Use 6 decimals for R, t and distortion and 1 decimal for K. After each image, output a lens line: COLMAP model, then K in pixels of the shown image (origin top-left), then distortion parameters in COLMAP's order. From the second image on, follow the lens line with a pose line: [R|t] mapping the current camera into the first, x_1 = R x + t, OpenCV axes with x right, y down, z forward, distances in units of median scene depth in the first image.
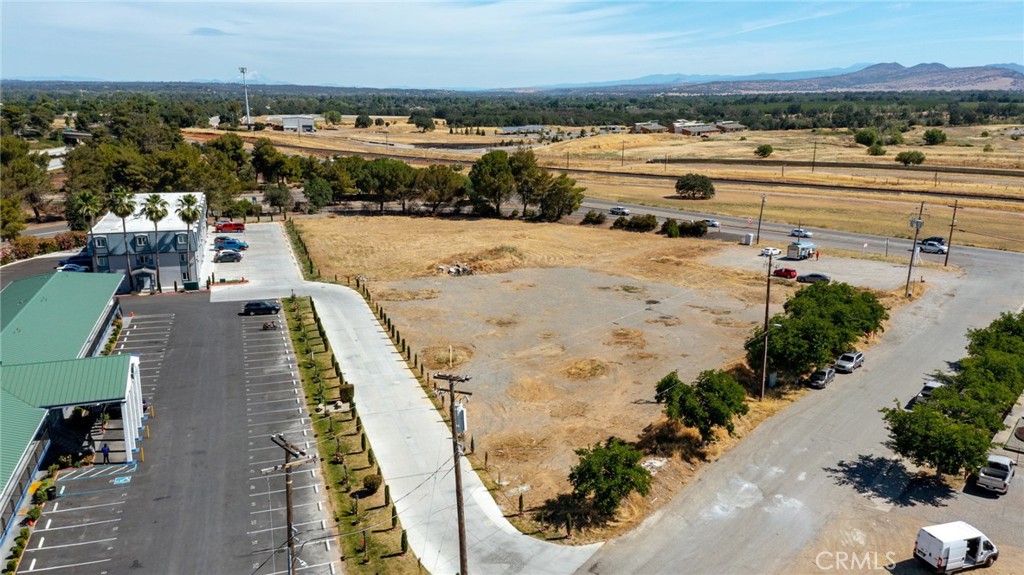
lens RADIAL K [[783.2, 0, 512.2], [0, 783.2, 294.5], [0, 0, 1]] dist [0.246374, -0.340349]
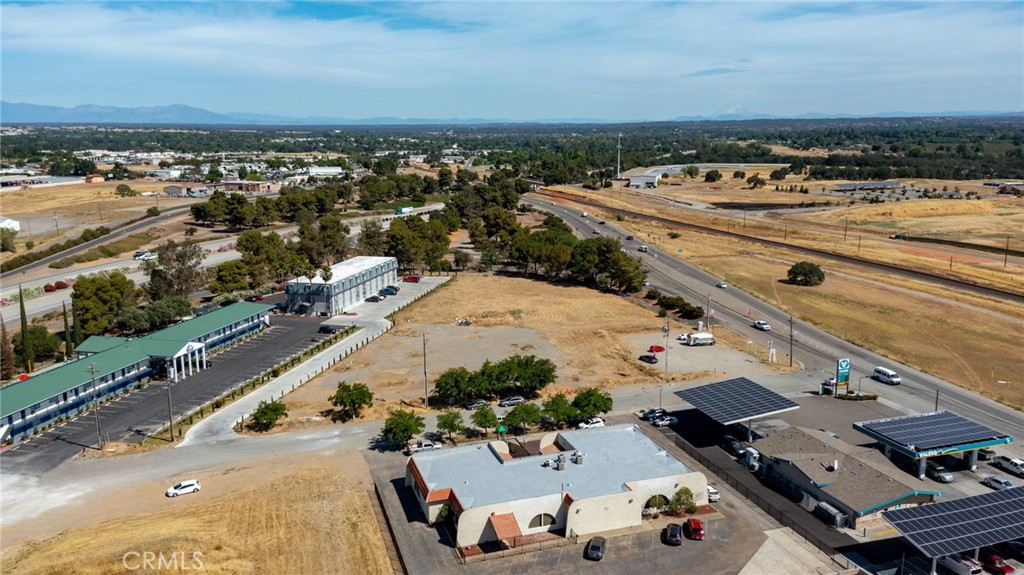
lens RADIAL K [[783.2, 0, 512.2], [0, 783.2, 294.5], [0, 0, 1]] dist [0.246374, -0.340349]
pose [[0.844281, 0.103216, -0.525867, 0.599848], [-0.122722, 0.992439, -0.002237, -0.067512], [0.521660, 0.066424, 0.850564, -0.217305]]
